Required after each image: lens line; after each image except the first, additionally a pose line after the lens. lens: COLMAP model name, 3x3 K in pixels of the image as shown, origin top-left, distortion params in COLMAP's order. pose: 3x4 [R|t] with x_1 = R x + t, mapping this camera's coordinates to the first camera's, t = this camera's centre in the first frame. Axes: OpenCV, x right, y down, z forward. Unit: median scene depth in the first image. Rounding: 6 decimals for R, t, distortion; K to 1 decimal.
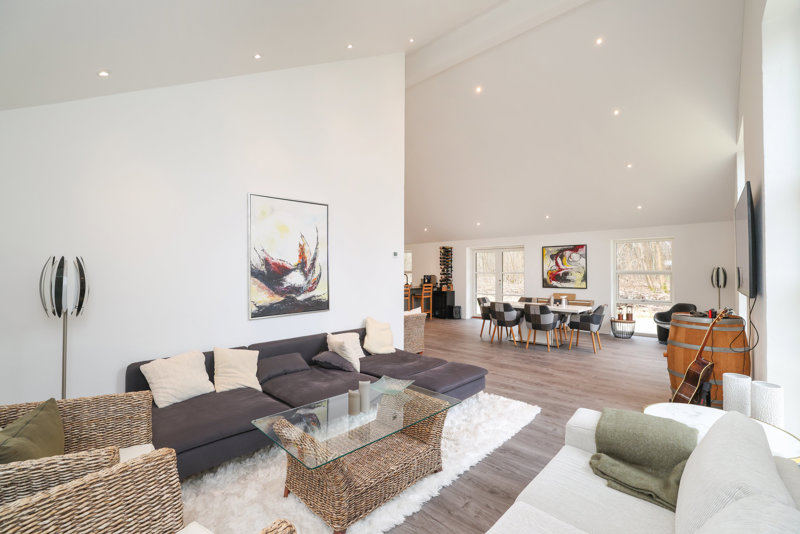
lens RADIAL K [[342.5, 0, 410.1], [0, 342.5, 251.6], [0, 0, 1]] dist [-0.032427, 0.008009]
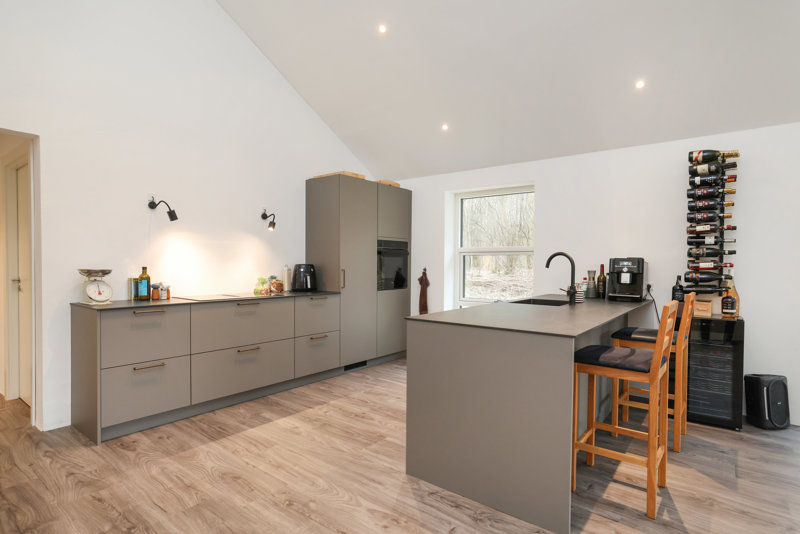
lens RADIAL K [[423.3, 0, 402.5], [0, 423.3, 264.0], [0, 0, 1]] dist [-0.003722, 0.005078]
pose [[0.997339, 0.004748, 0.072746, -0.200186], [-0.009431, 0.997895, 0.064161, 0.067766], [-0.072288, -0.064676, 0.995285, 0.856533]]
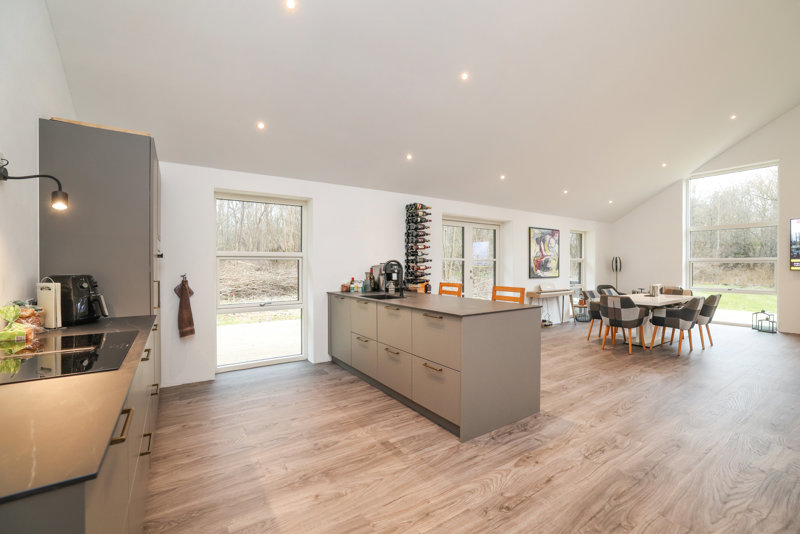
lens RADIAL K [[342.5, 0, 405.4], [0, 342.5, 266.0], [0, 0, 1]] dist [-0.032427, 0.008009]
pose [[0.236833, -0.002362, 0.971547, -0.463249], [-0.053769, 0.998433, 0.015534, 0.082300], [-0.970061, -0.055918, 0.236335, 1.127377]]
